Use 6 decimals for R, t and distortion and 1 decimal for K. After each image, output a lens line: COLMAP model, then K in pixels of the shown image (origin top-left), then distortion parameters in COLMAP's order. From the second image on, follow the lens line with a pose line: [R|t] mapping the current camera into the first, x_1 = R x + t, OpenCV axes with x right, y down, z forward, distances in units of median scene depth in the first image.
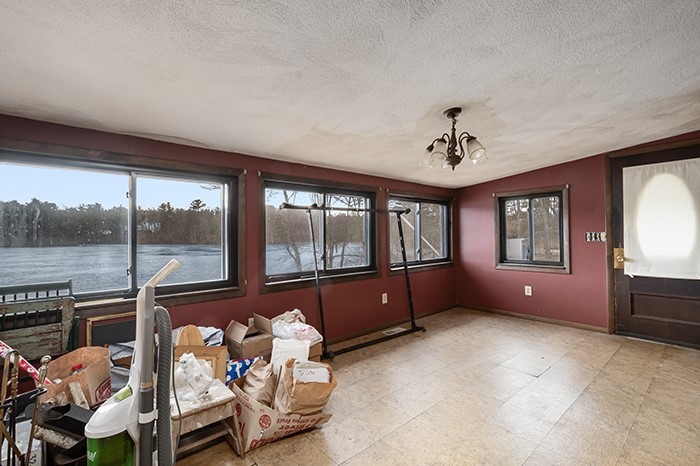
lens RADIAL K [[315.3, 0, 356.2], [0, 315.3, 230.8], [0, 0, 1]] dist [0.001035, -0.000436]
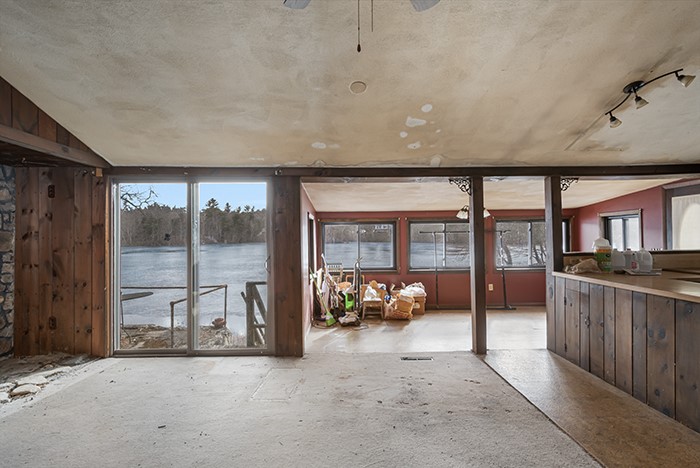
lens RADIAL K [[346.6, 0, 349.8], [0, 346.6, 234.3], [0, 0, 1]] dist [0.007073, -0.002652]
pose [[0.763270, -0.003994, -0.646068, 0.671933], [0.014440, 0.999837, 0.010879, -0.077942], [0.645919, -0.017633, 0.763202, -0.765285]]
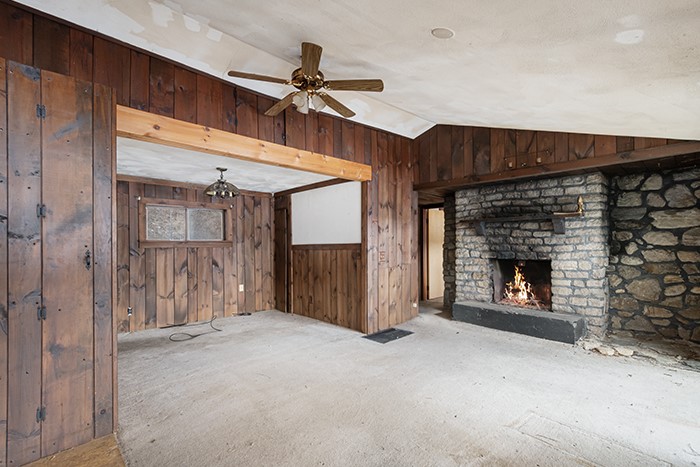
lens RADIAL K [[315.3, 0, 350.8], [0, 315.3, 246.5], [0, 0, 1]] dist [0.001035, -0.000436]
pose [[-0.998622, 0.012098, -0.051073, 0.430666], [0.013107, 0.999725, -0.019454, -0.033509], [0.050823, -0.020097, -0.998505, 0.123401]]
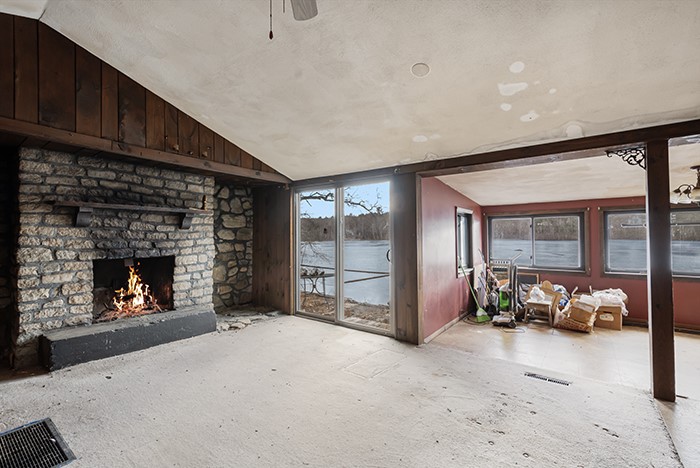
lens RADIAL K [[304.5, 0, 353.7], [0, 304.5, 230.8], [0, 0, 1]] dist [0.000292, -0.000612]
pose [[0.212641, -0.009386, -0.977085, 0.762452], [0.023279, 0.999719, -0.004537, -0.060628], [0.976853, -0.021781, 0.212800, -0.502234]]
